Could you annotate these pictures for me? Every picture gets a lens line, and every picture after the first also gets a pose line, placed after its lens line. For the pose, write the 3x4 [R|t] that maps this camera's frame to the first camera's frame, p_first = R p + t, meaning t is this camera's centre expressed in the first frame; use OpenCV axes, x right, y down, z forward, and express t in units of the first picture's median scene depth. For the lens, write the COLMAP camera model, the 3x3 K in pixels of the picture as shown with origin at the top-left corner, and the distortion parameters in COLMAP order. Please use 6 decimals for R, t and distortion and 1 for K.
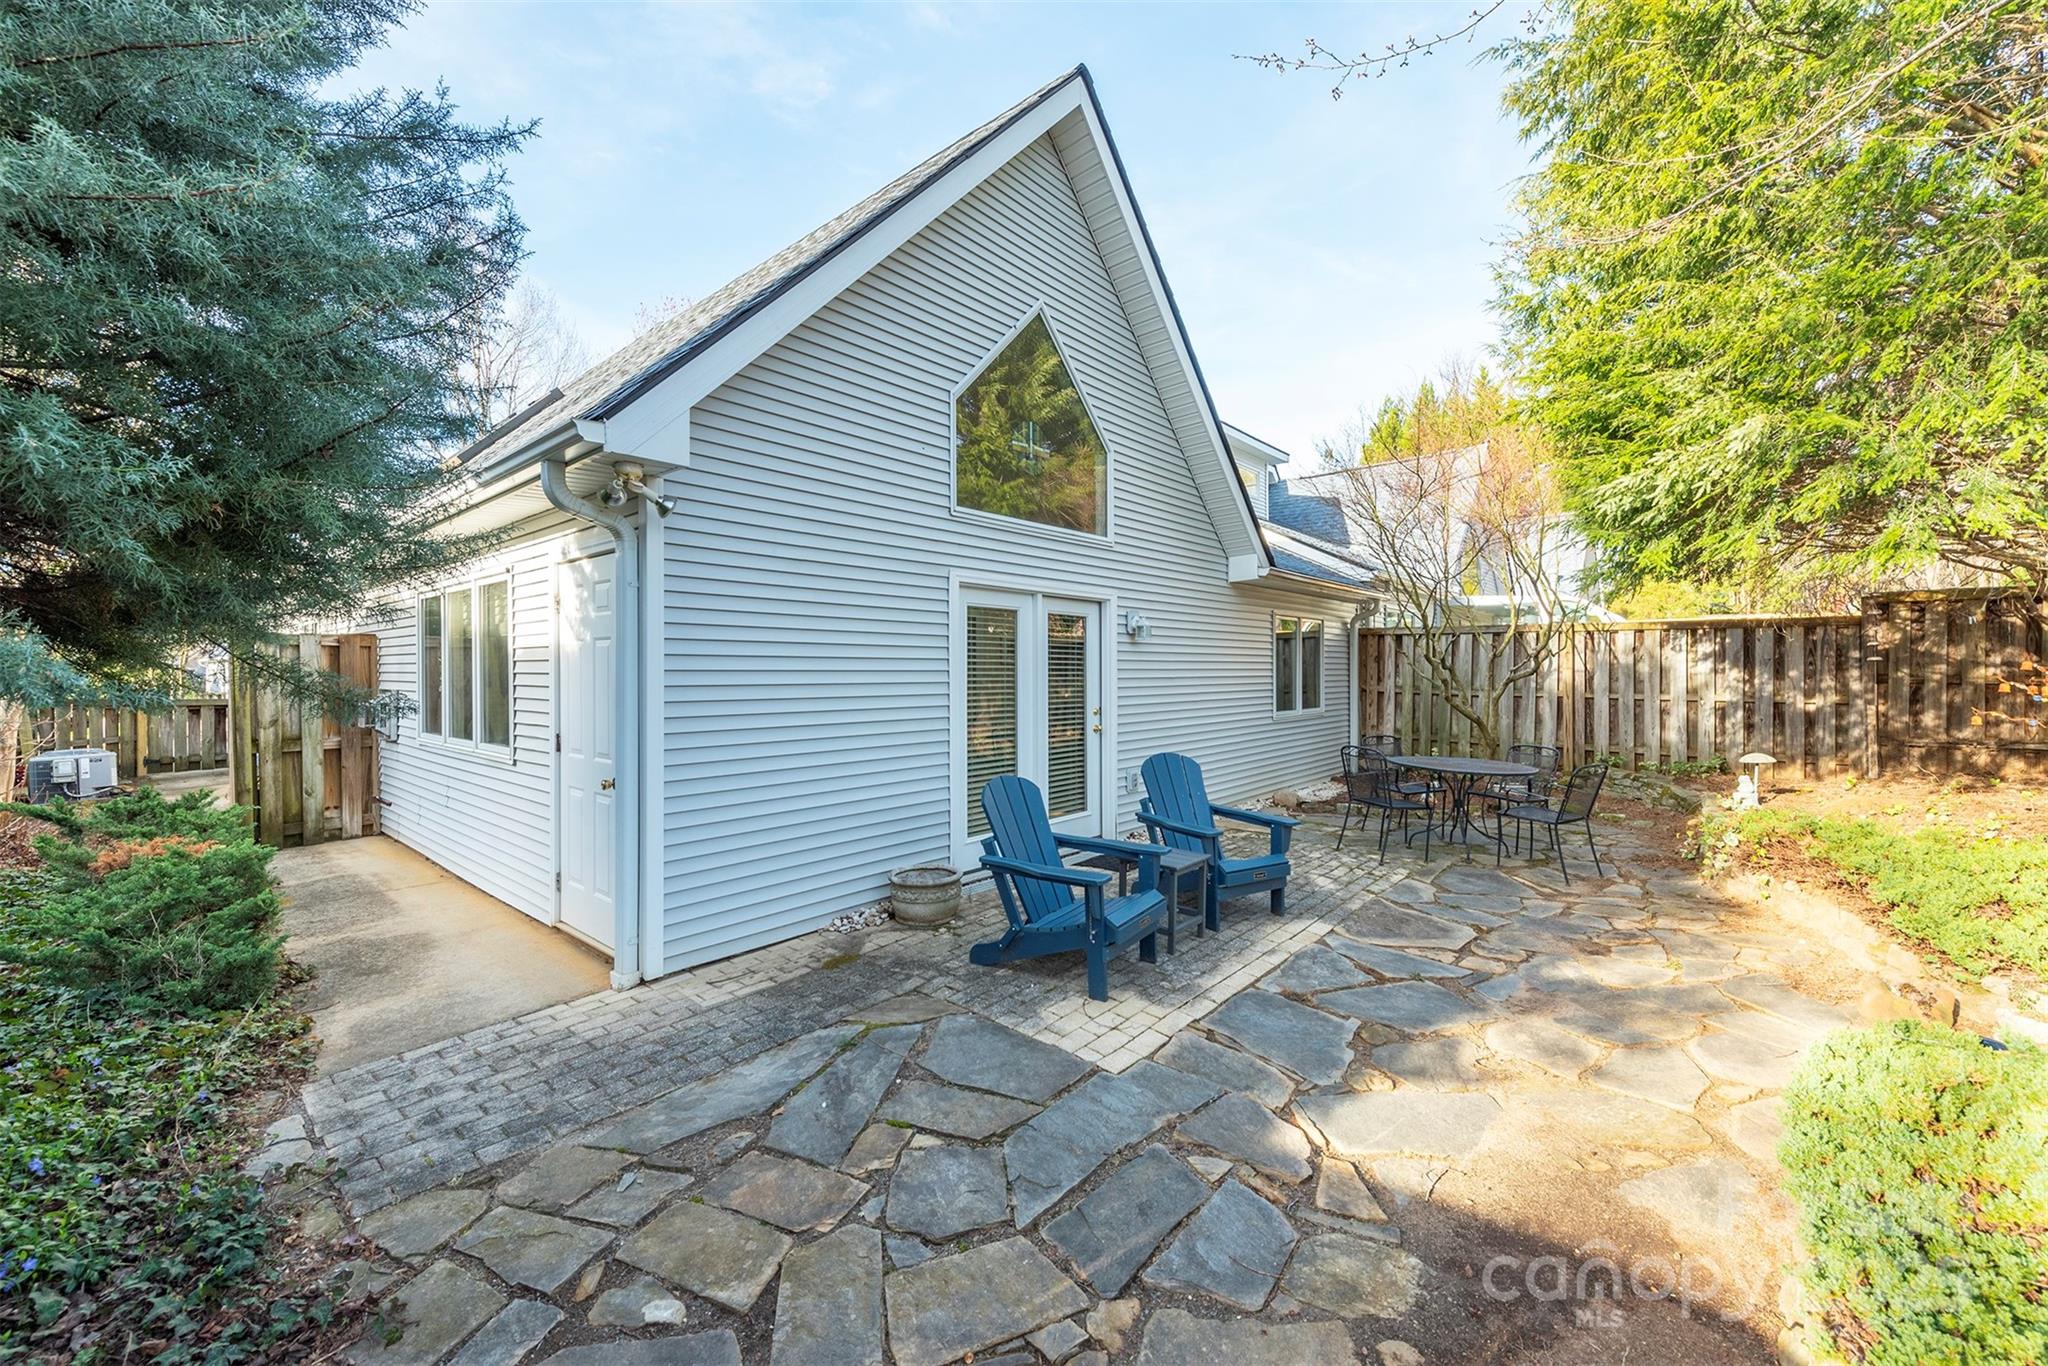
lens RADIAL K [[798.9, 0, 1023.4], [0, 798.9, 671.5], [0, 0, 1]] dist [0.017602, -0.006374]
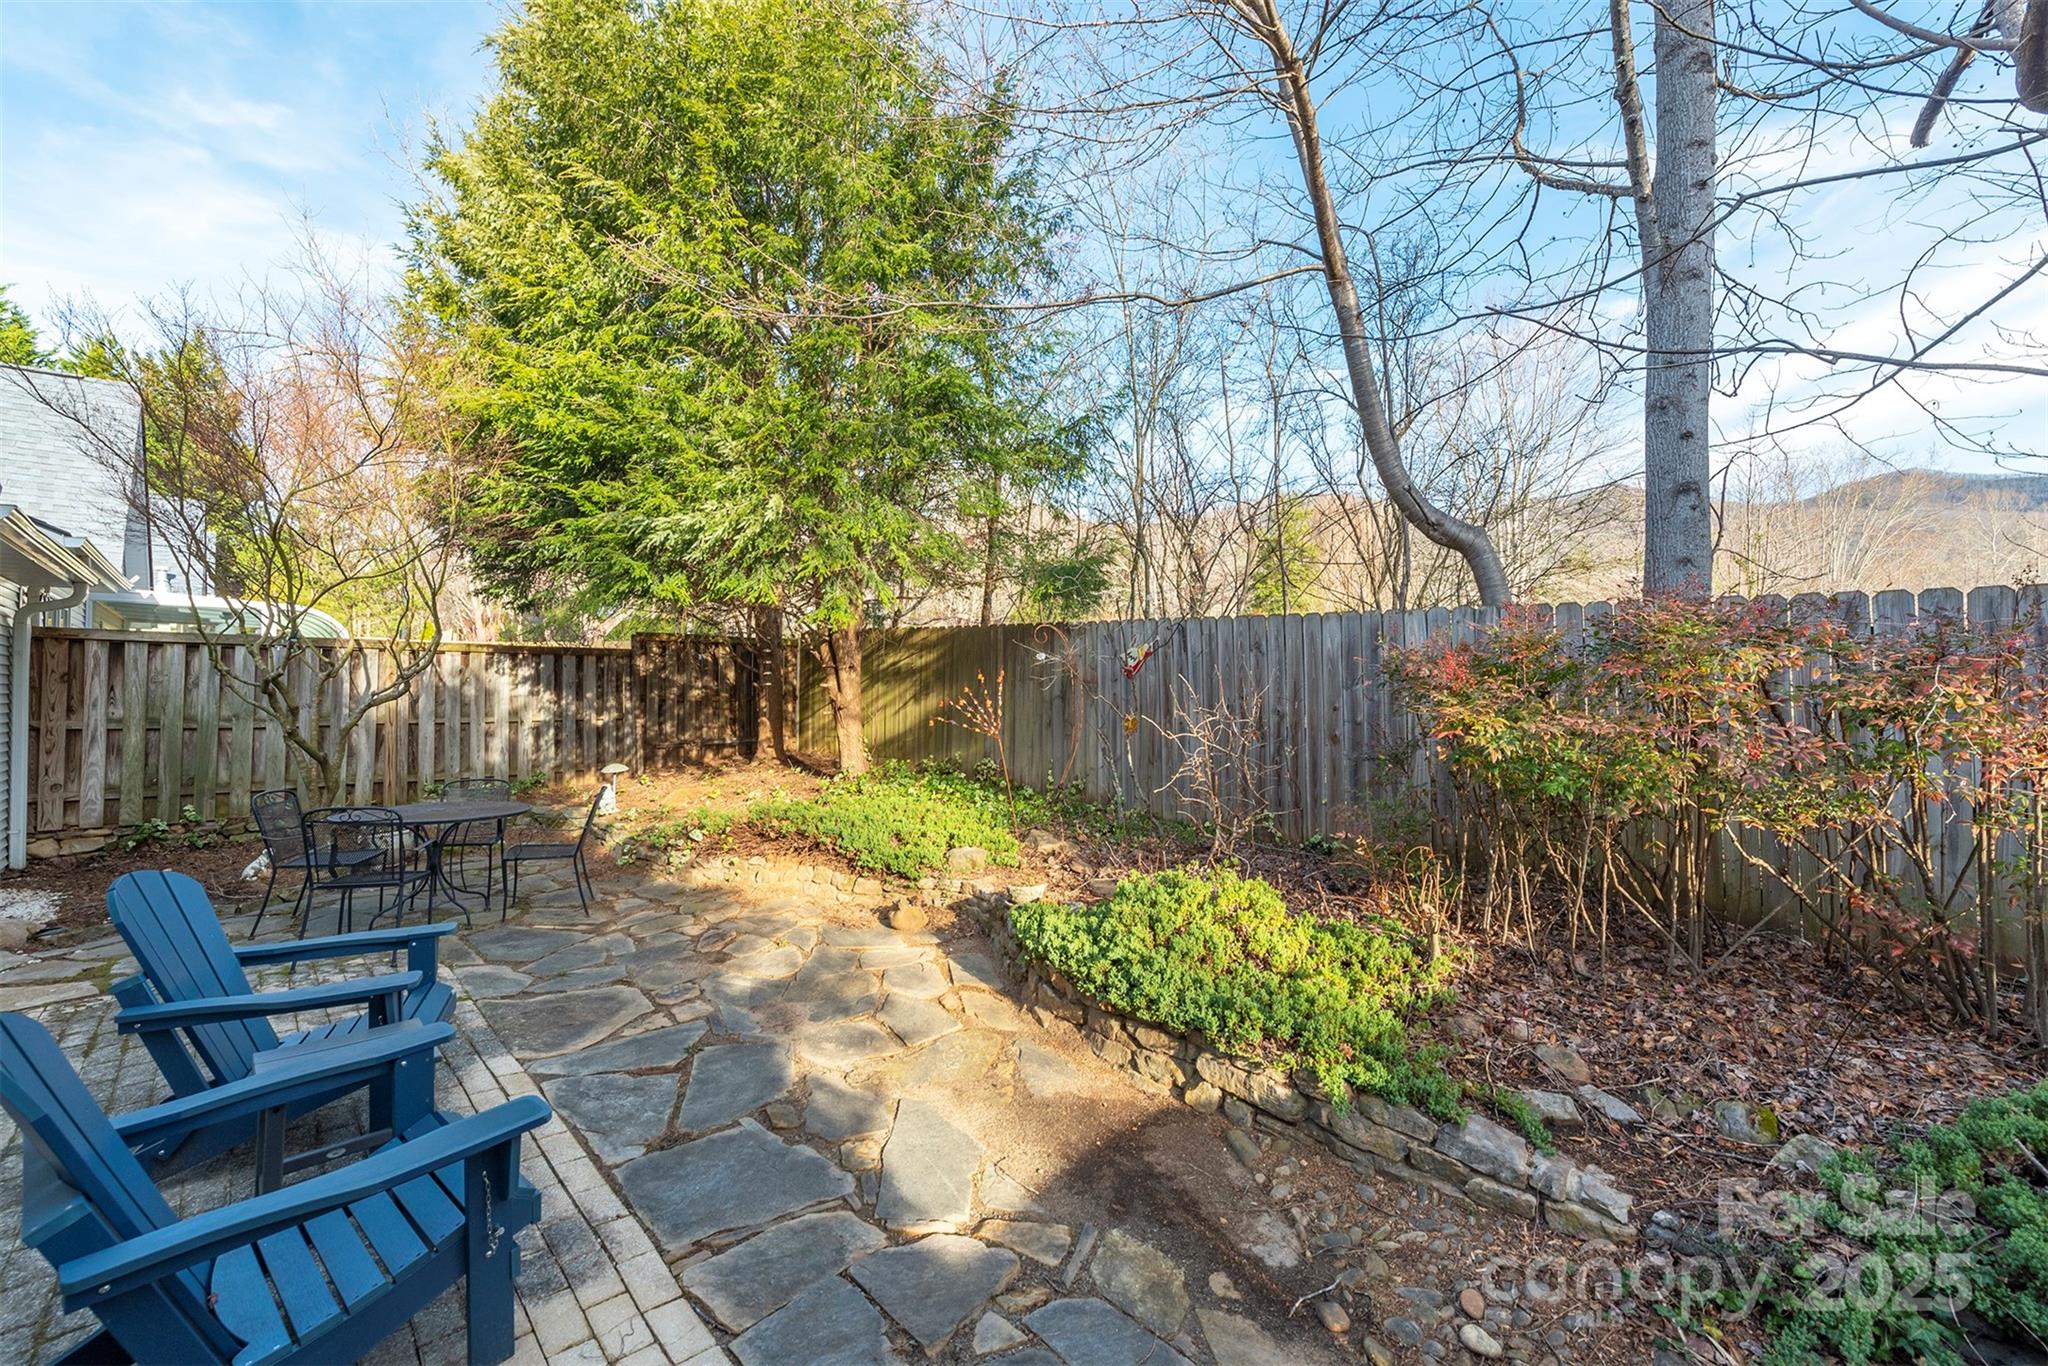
lens RADIAL K [[798.9, 0, 1023.4], [0, 798.9, 671.5], [0, 0, 1]] dist [0.017602, -0.006374]
pose [[0.084281, 0.020032, 0.996241, -0.163328], [0.005196, 0.999775, -0.020543, -0.004397], [-0.996428, 0.006908, 0.084158, 0.261294]]
